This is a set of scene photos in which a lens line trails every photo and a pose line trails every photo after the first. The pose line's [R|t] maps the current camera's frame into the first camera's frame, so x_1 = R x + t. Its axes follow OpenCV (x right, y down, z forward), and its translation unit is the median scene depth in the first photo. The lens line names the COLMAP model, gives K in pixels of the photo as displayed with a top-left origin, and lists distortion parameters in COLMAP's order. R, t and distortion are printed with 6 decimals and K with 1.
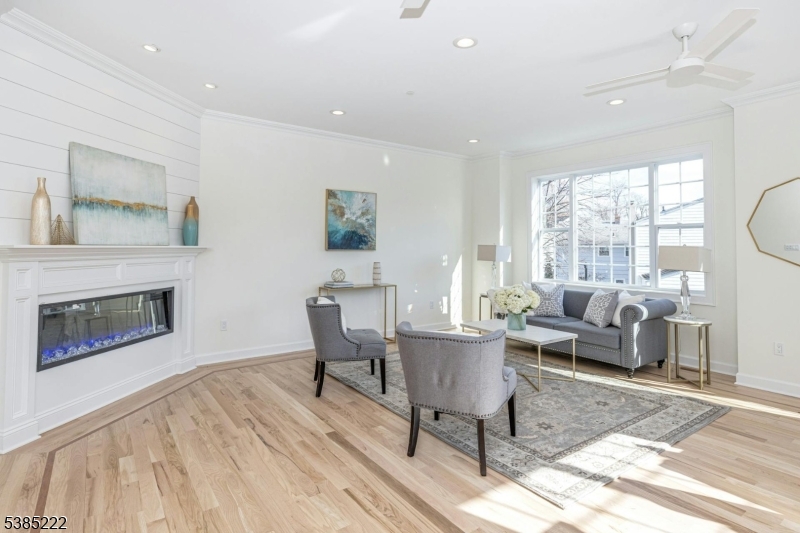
lens RADIAL K [[428.8, 0, 379.1], [0, 428.8, 235.2], [0, 0, 1]] dist [0.003511, 0.001580]
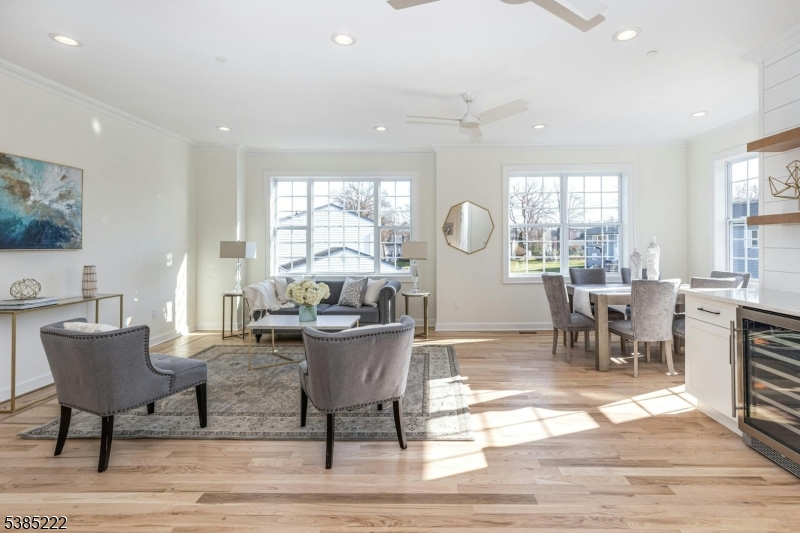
lens RADIAL K [[387.7, 0, 430.6], [0, 387.7, 242.3], [0, 0, 1]] dist [0.012474, 0.000017]
pose [[0.568265, -0.004578, 0.822833, -0.225924], [-0.016775, 0.999712, 0.017147, 0.002759], [-0.822674, -0.023547, 0.568025, 0.158548]]
